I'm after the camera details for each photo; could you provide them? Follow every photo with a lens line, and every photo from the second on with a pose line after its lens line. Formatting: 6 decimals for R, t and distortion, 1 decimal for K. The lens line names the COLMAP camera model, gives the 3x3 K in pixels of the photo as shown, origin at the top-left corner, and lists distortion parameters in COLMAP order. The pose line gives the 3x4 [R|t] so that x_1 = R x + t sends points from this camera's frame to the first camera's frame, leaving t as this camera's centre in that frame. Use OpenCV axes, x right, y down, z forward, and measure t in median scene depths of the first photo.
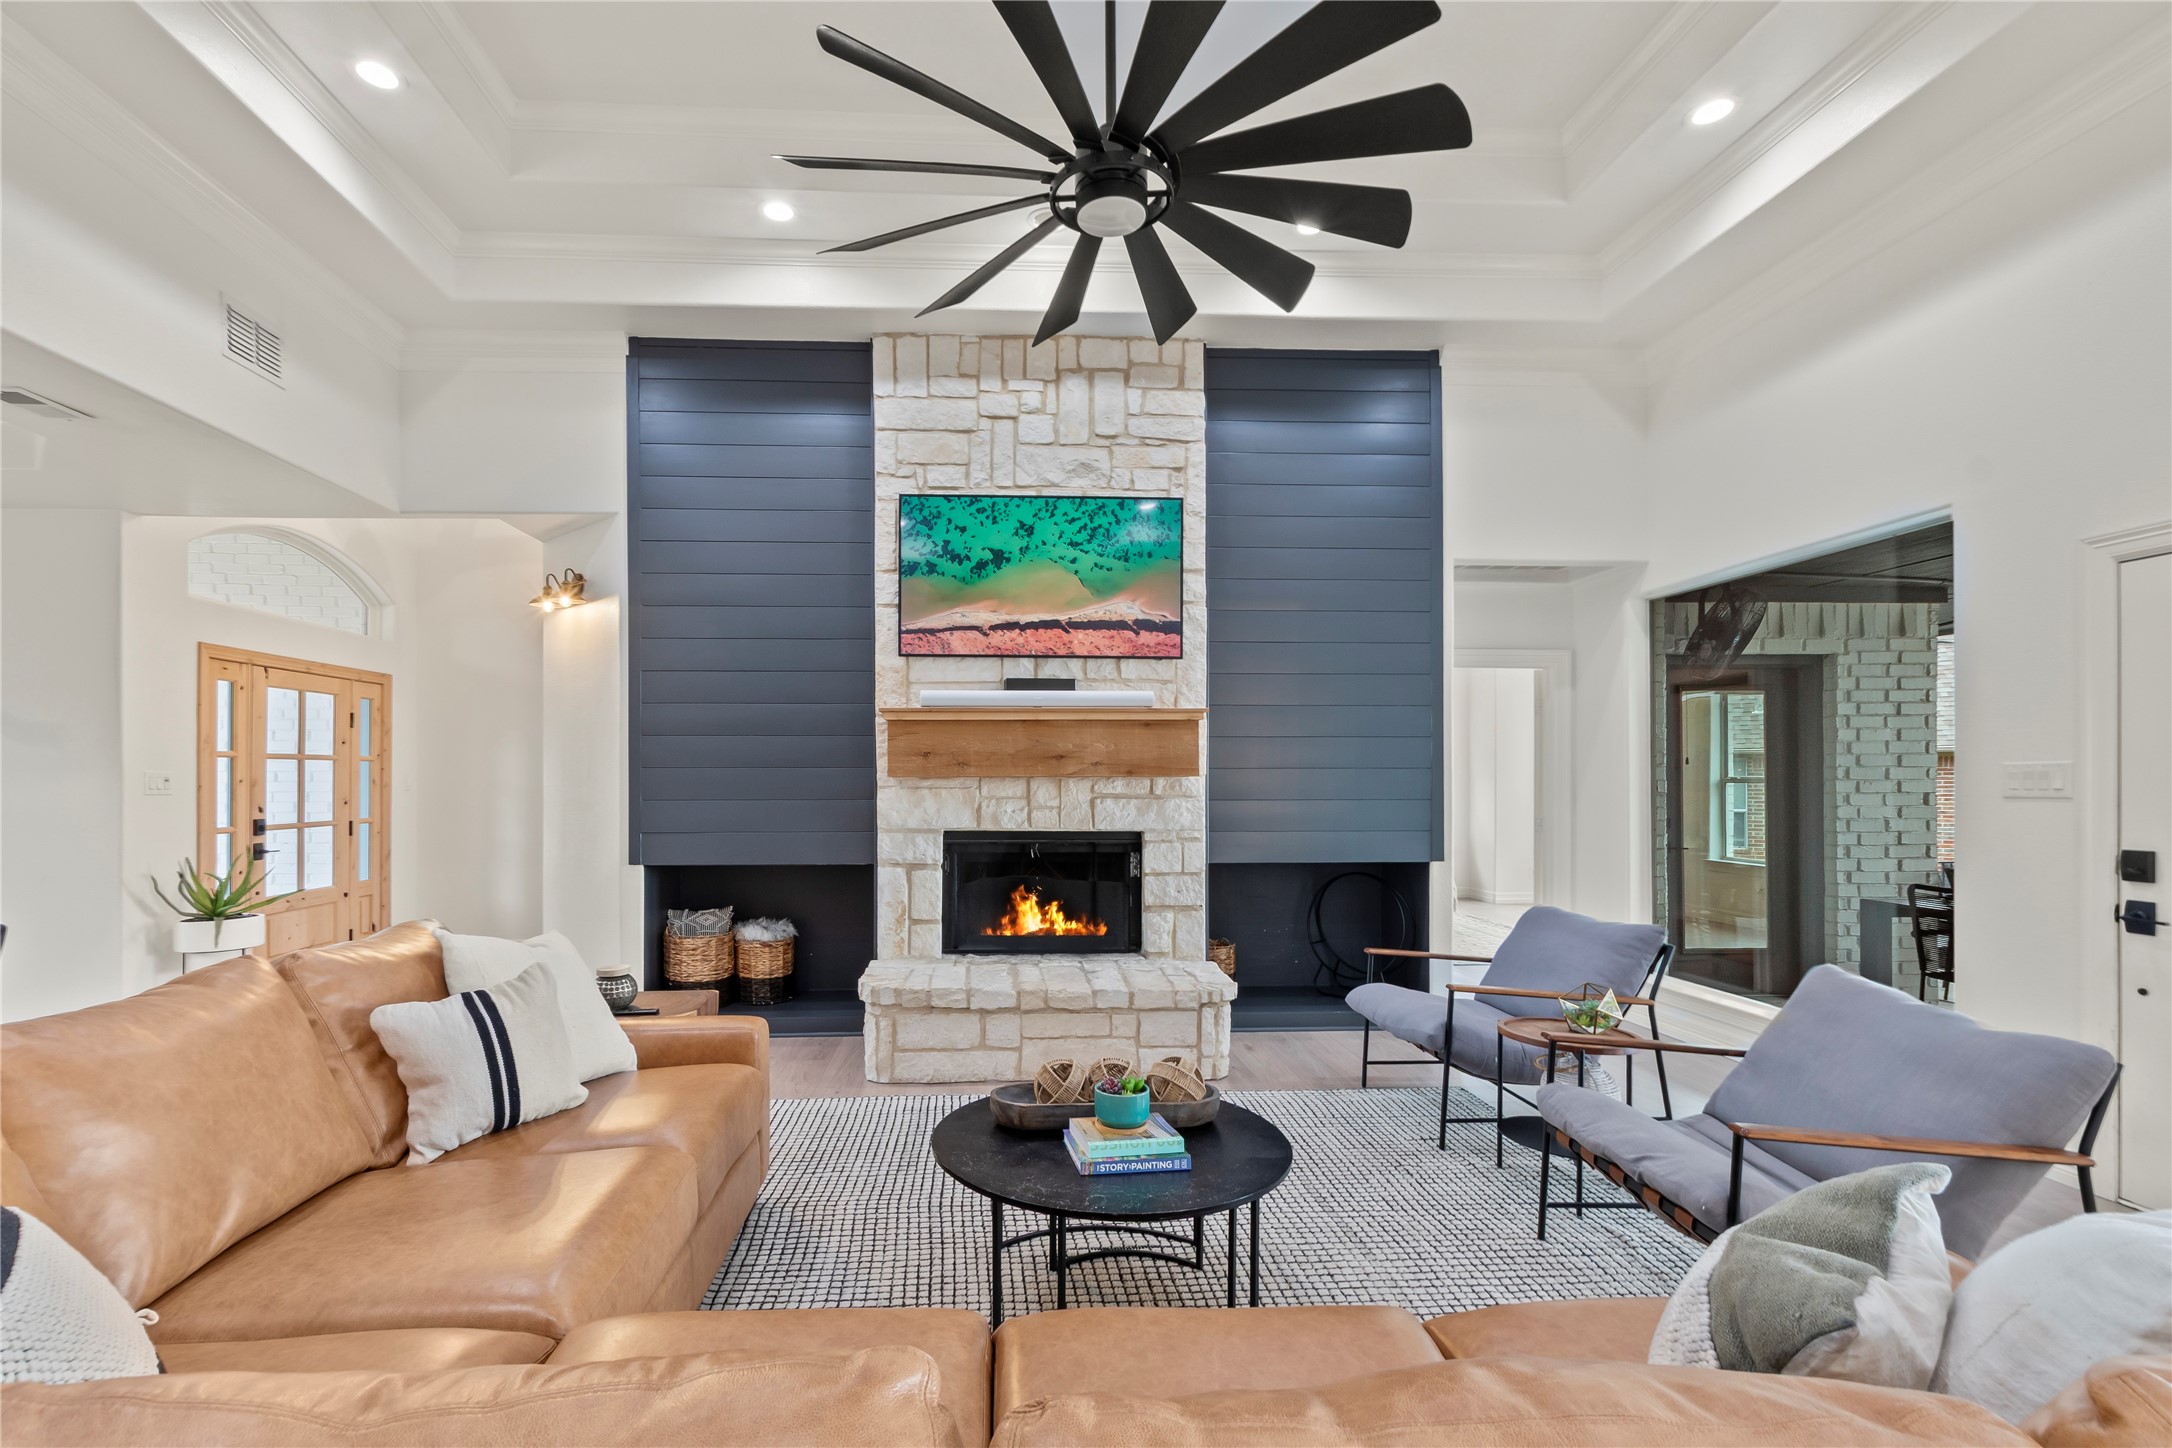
lens RADIAL K [[956.9, 0, 1021.2], [0, 956.9, 772.8], [0, 0, 1]] dist [-0.000467, 0.001122]
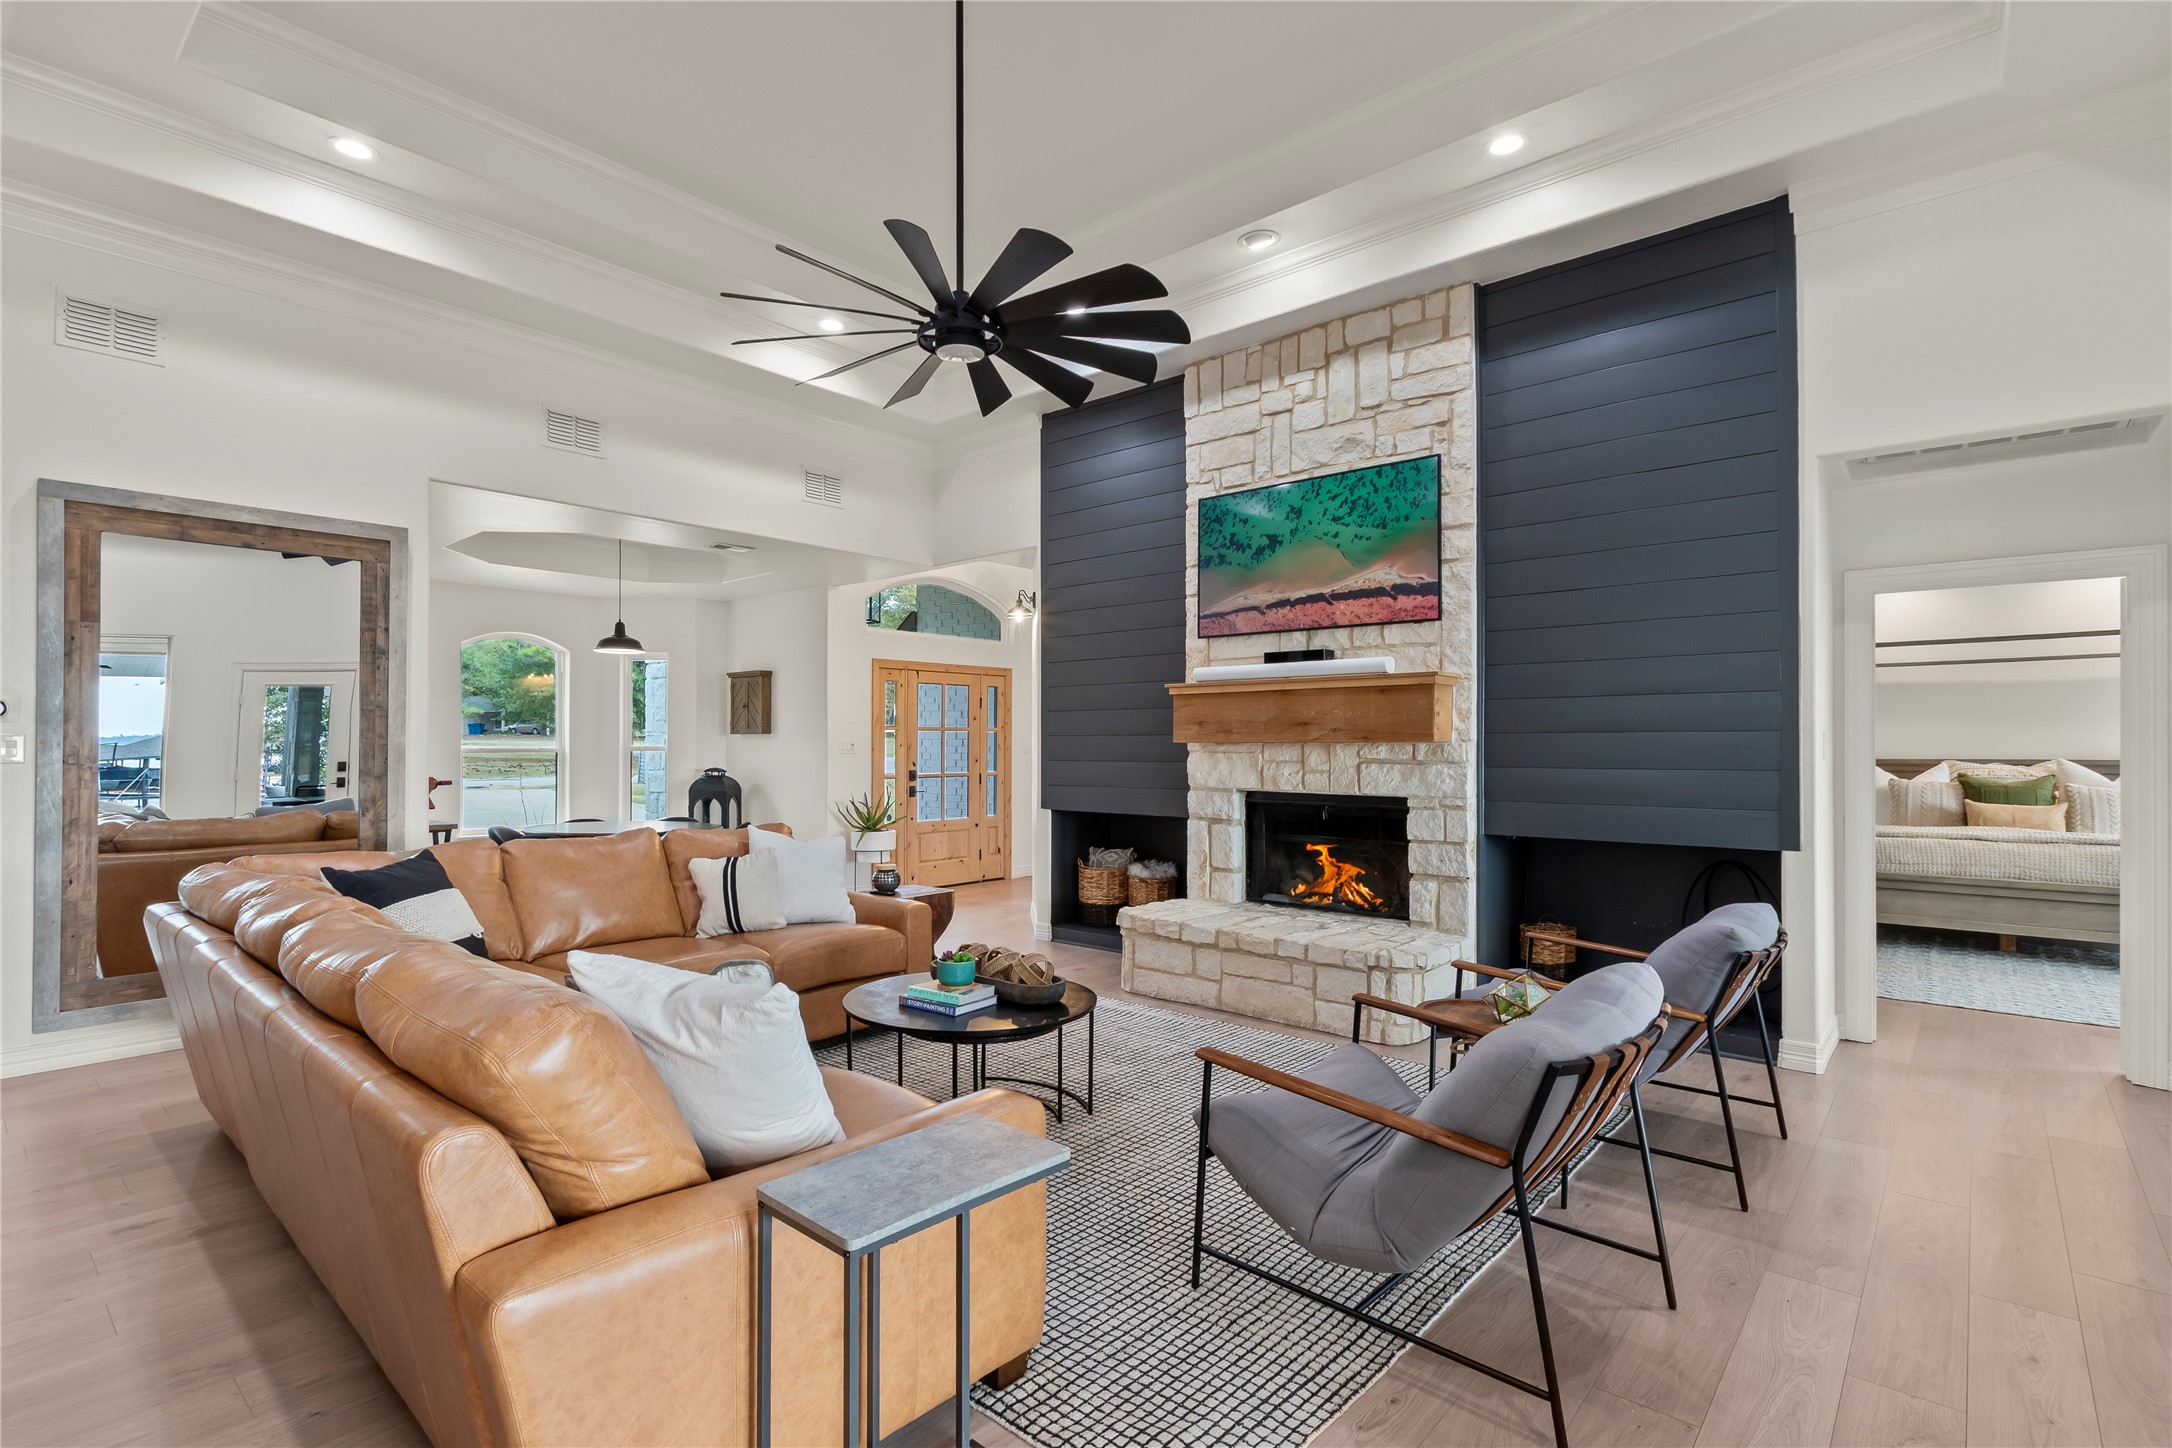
lens RADIAL K [[1010.0, 0, 1088.0], [0, 1010.0, 732.0], [0, 0, 1]] dist [-0.002931, -0.002624]
pose [[0.730606, -0.008130, -0.682751, 0.602923], [0.002944, 0.999957, -0.008756, 0.001730], [0.682793, 0.004387, 0.730599, 0.013285]]
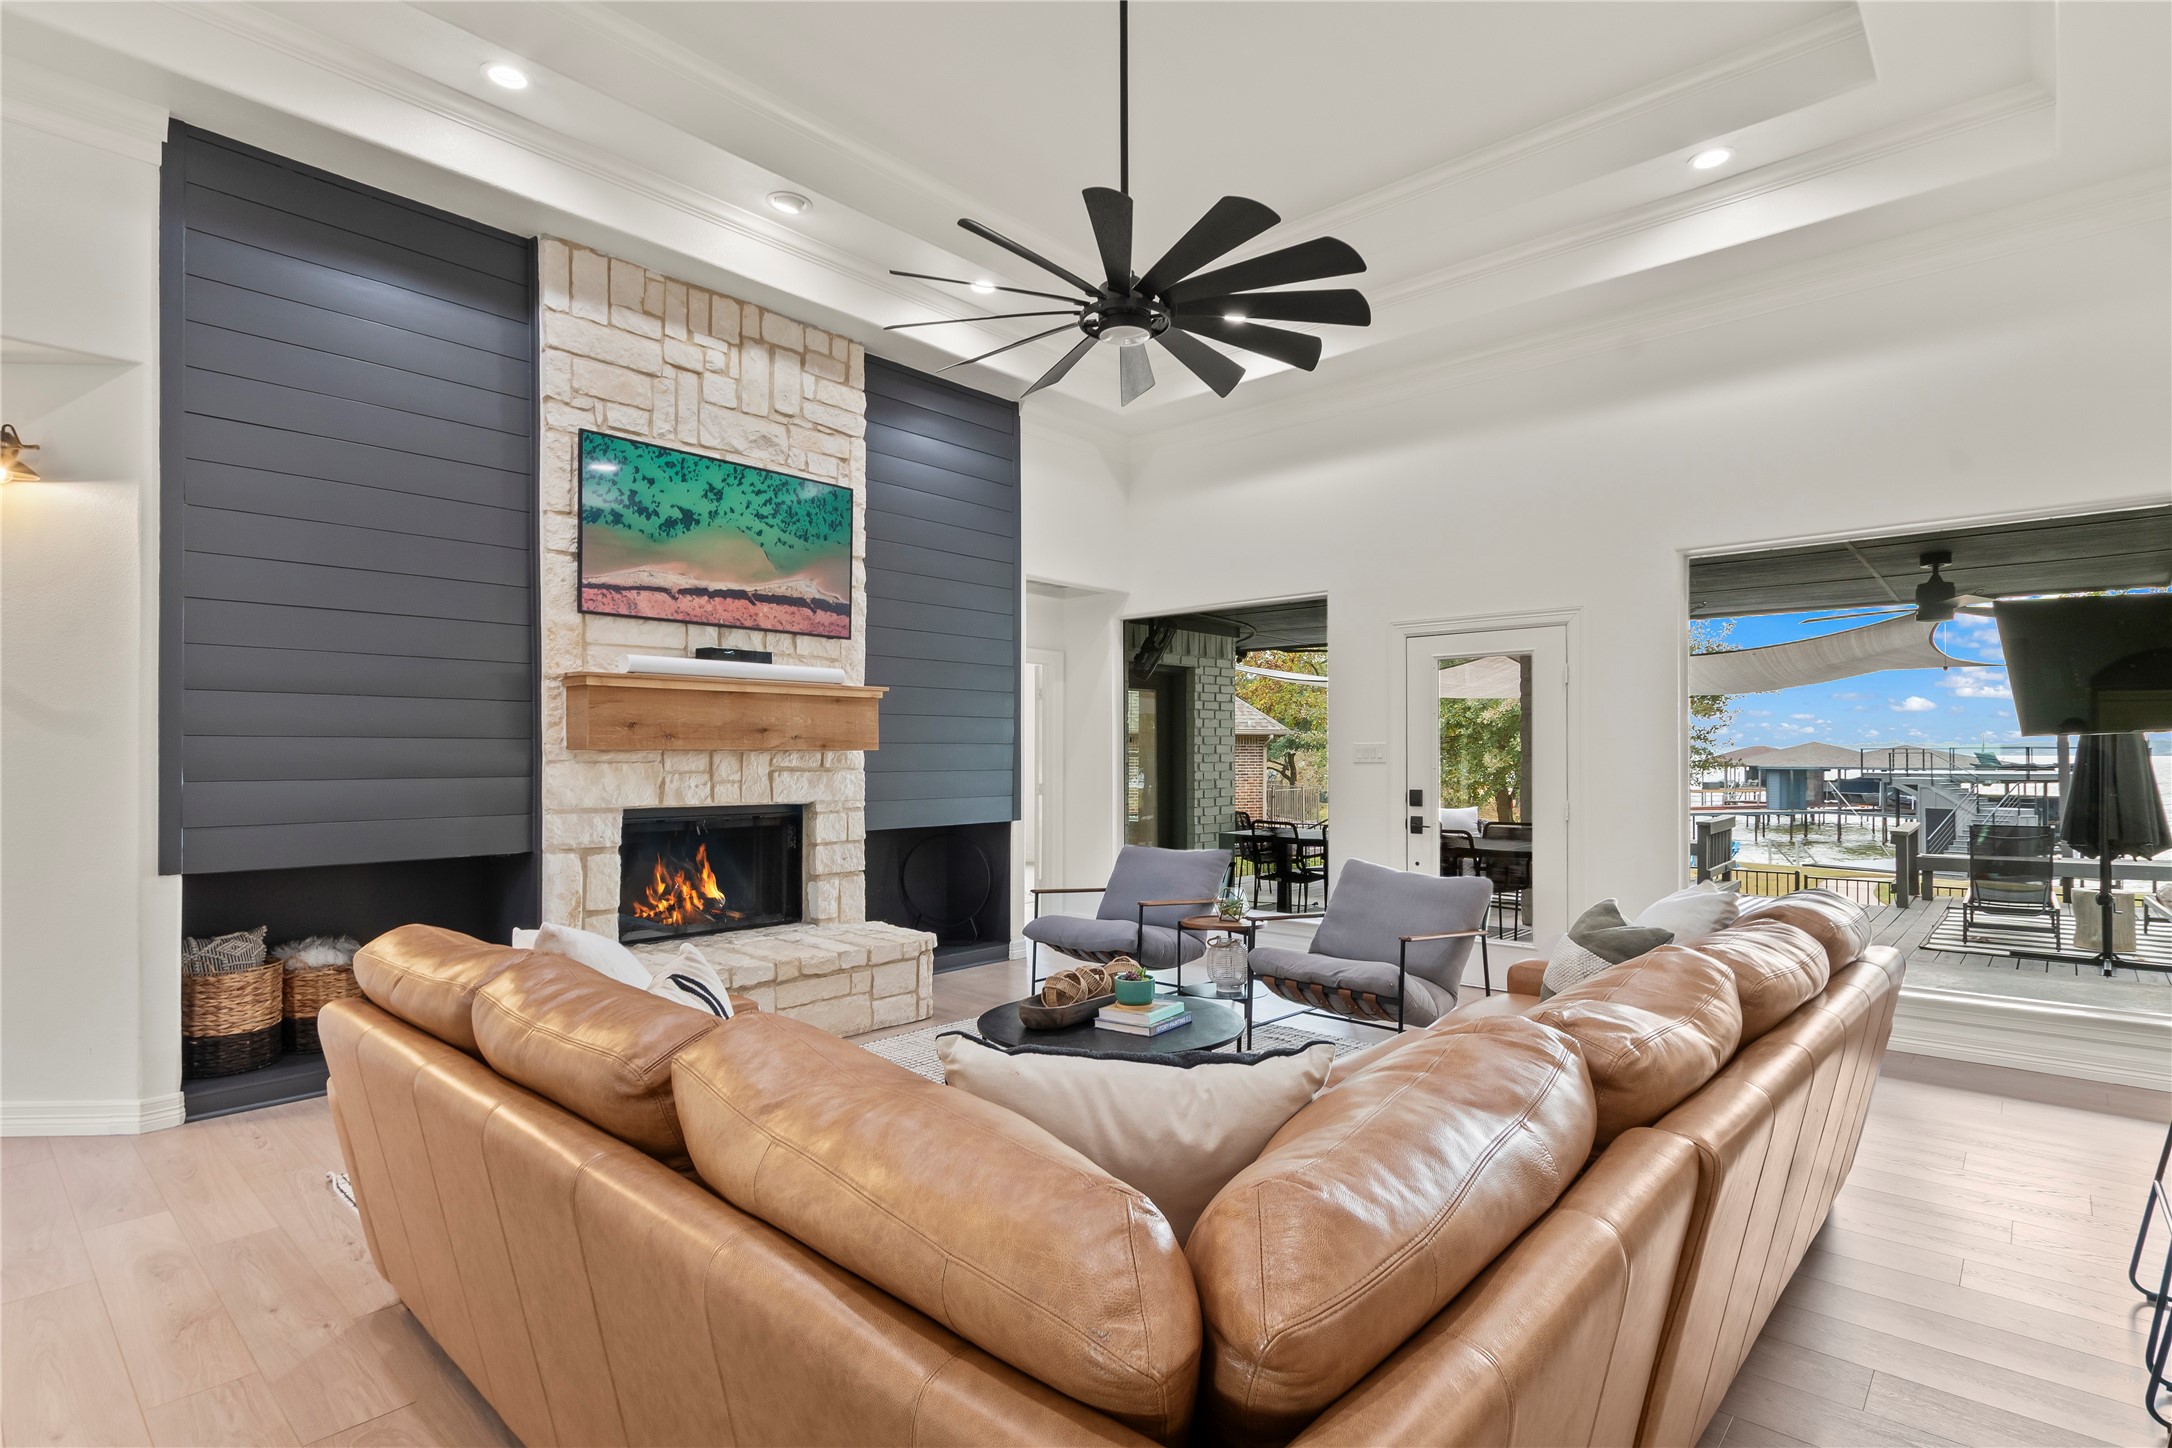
lens RADIAL K [[1051.2, 0, 1069.5], [0, 1051.2, 741.5], [0, 0, 1]] dist [0.004037, -0.000957]
pose [[0.714993, 0.008359, 0.699081, -0.474129], [-0.004428, 0.999963, -0.007428, 0.001807], [-0.699117, 0.002215, 0.715004, -0.005954]]
